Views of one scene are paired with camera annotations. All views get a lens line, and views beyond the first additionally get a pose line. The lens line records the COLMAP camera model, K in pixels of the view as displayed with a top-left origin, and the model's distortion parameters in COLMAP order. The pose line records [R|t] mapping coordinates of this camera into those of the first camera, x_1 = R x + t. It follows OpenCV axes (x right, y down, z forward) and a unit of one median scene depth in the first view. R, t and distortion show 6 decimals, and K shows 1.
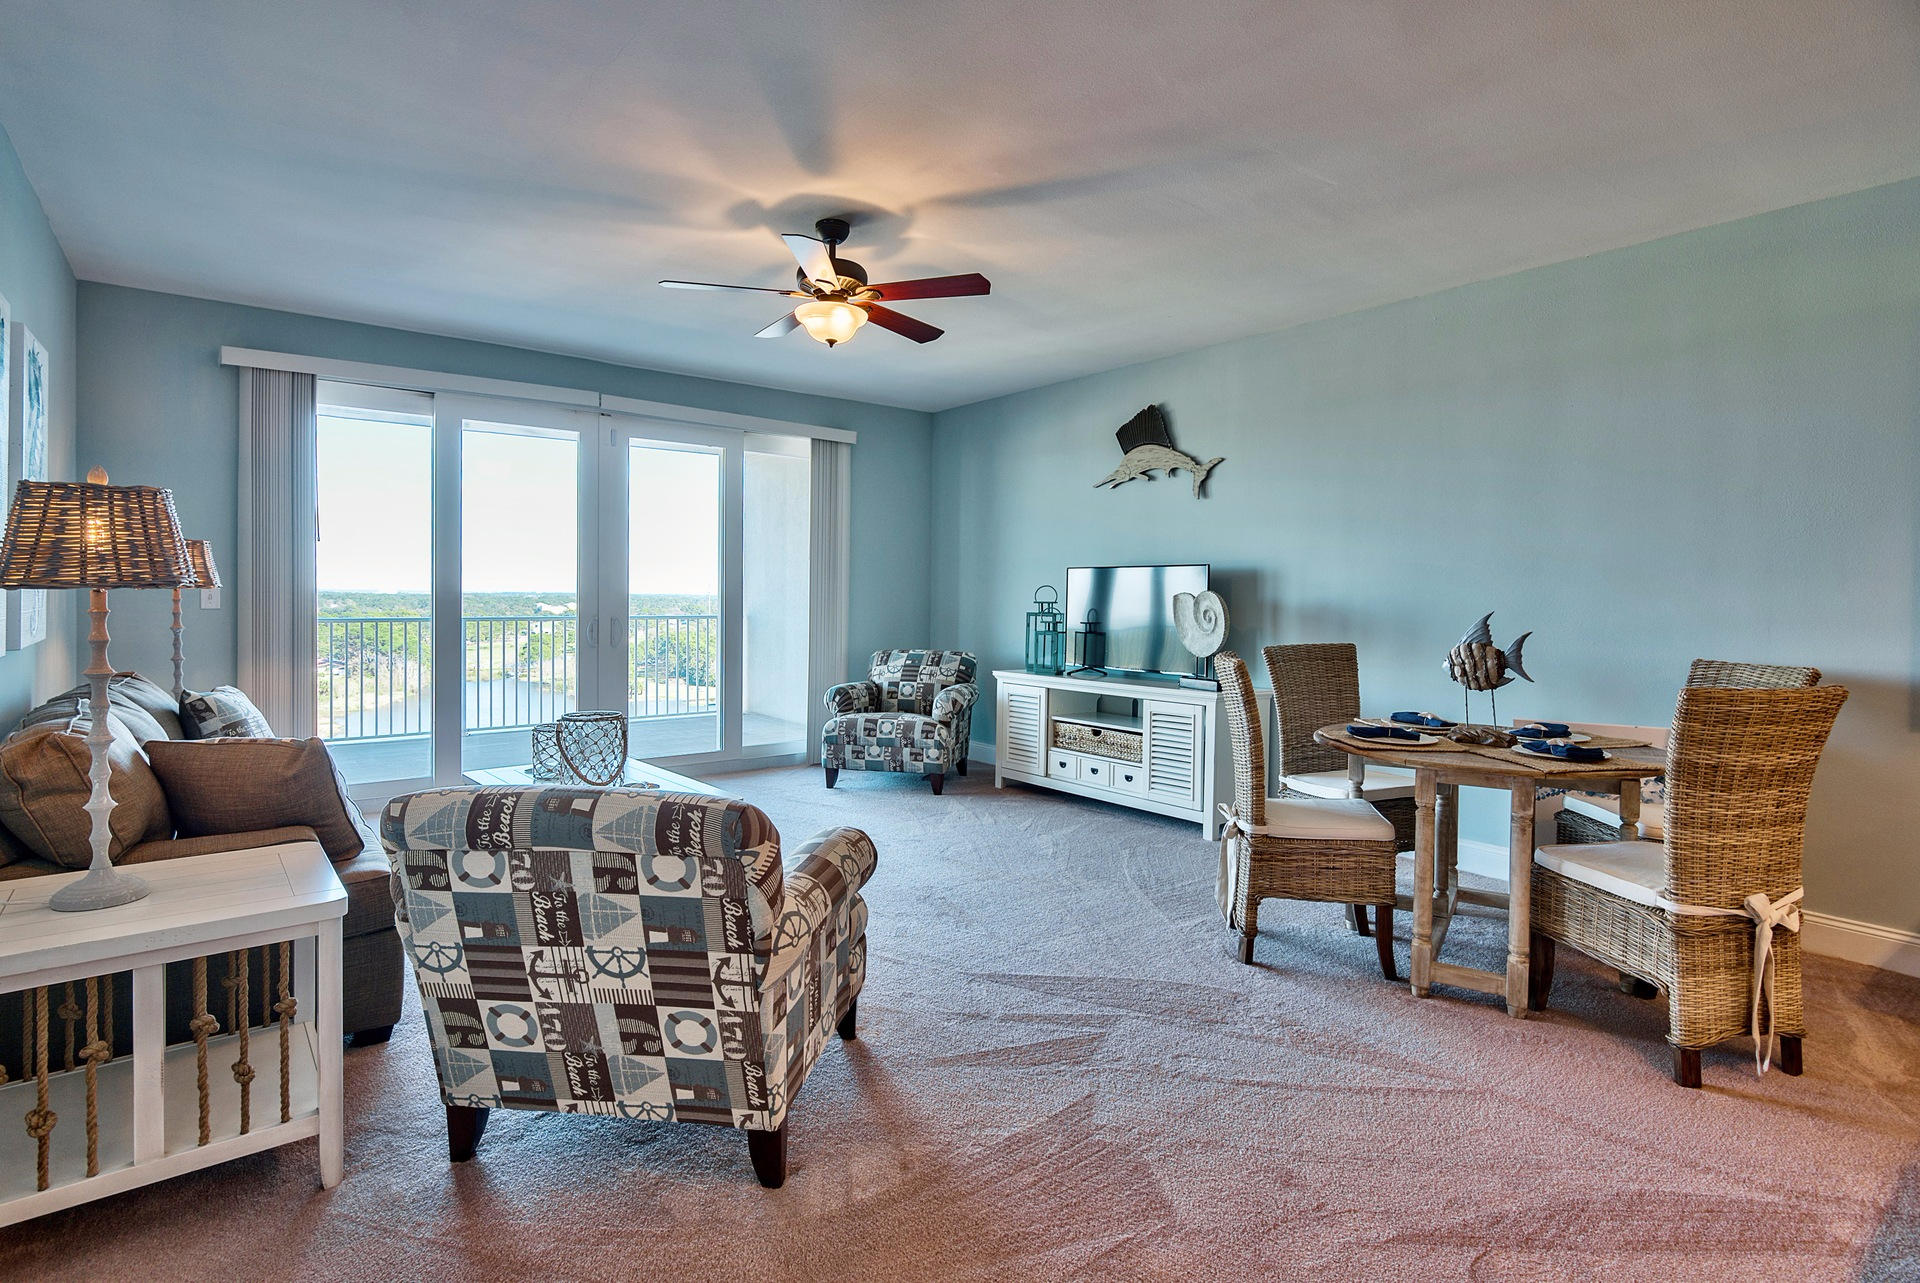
lens RADIAL K [[970.1, 0, 966.2], [0, 970.1, 598.4], [0, 0, 1]] dist [-0.001822, -0.000109]
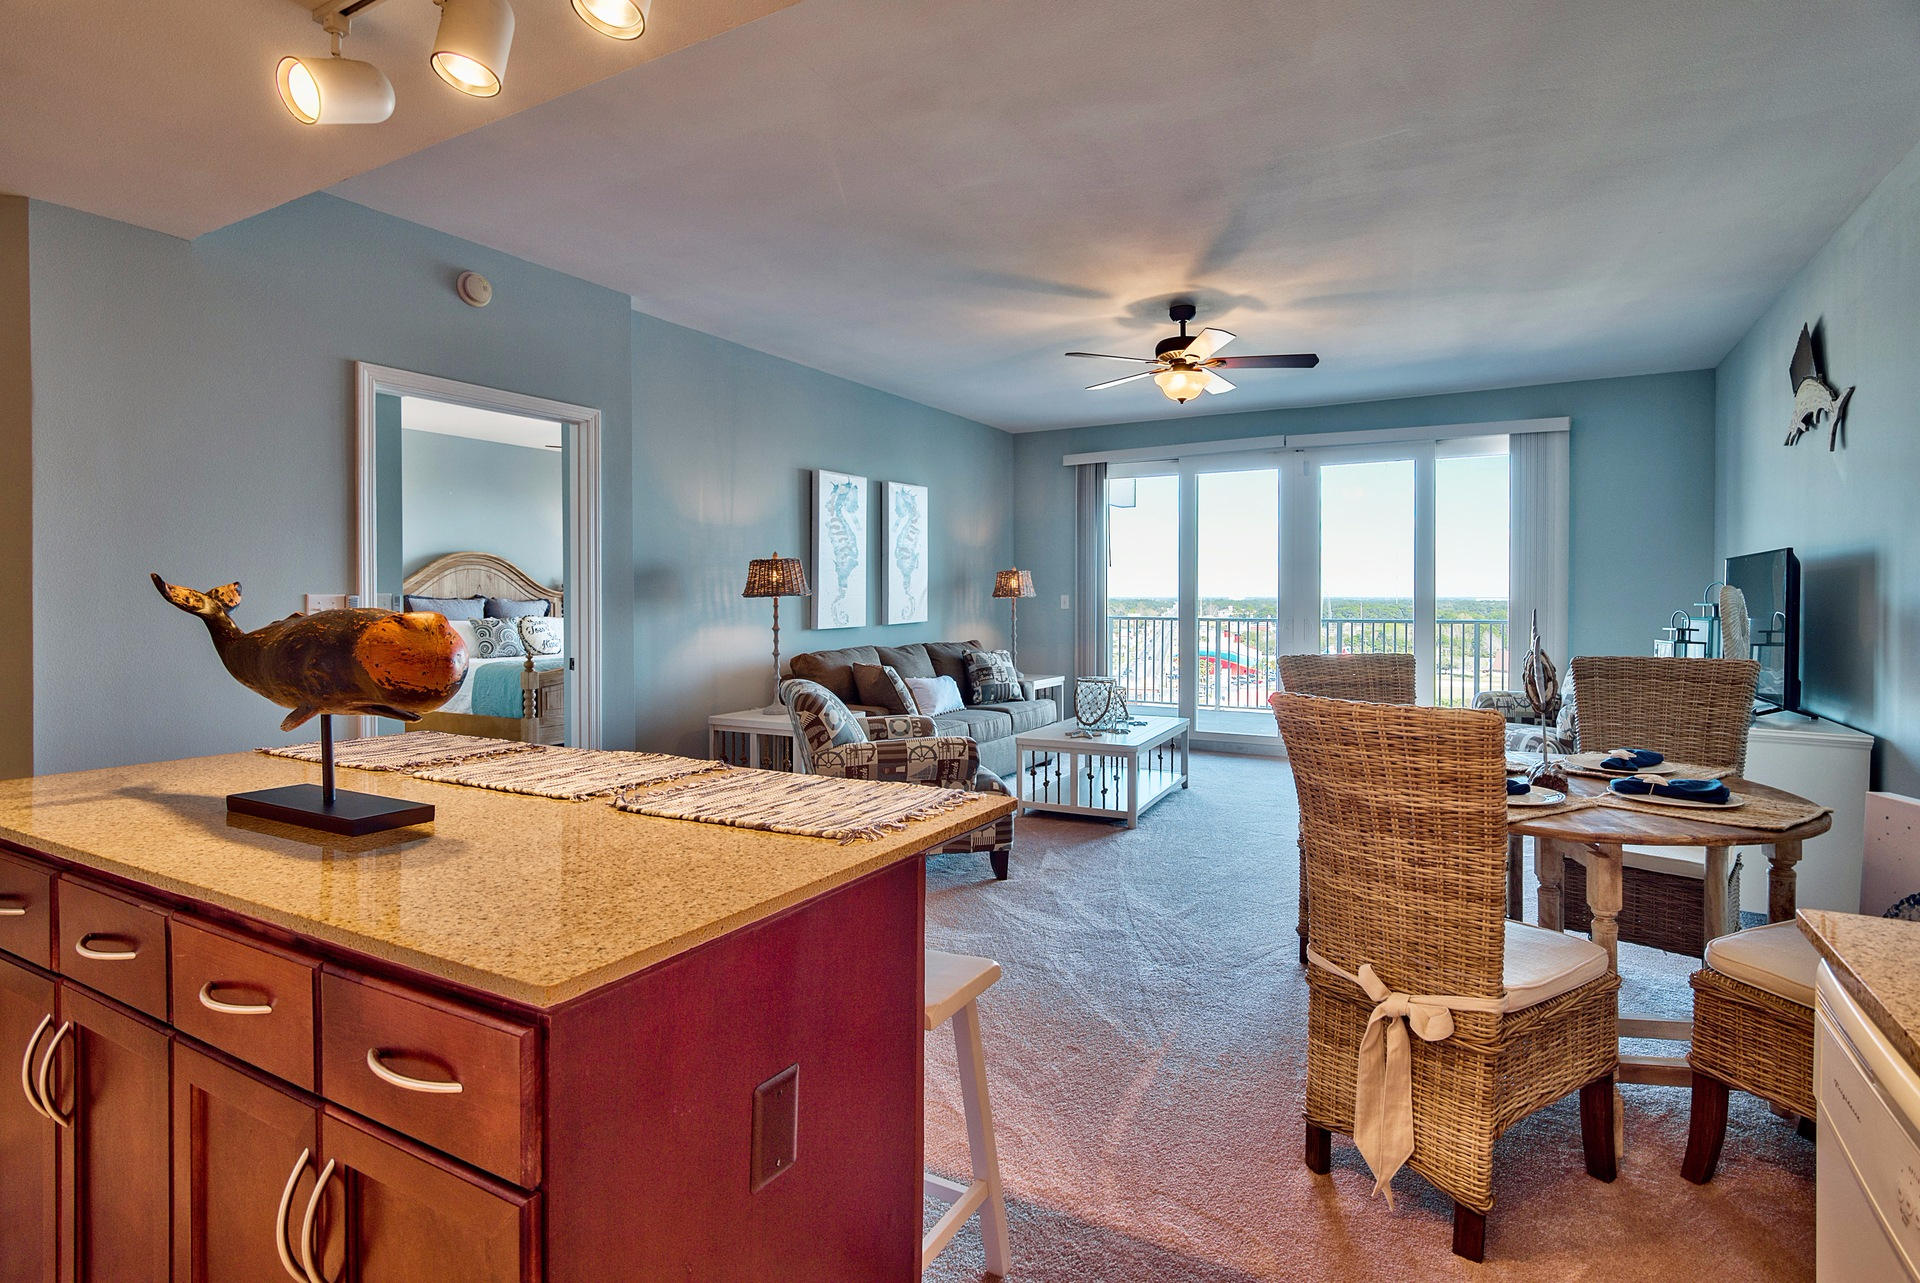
lens RADIAL K [[970.1, 0, 966.2], [0, 970.1, 598.4], [0, 0, 1]] dist [-0.001822, -0.000109]
pose [[0.357374, -0.008746, -0.933920, 0.772547], [0.001469, 0.999960, -0.008802, 0.007436], [0.933960, 0.001774, 0.357373, 0.220849]]
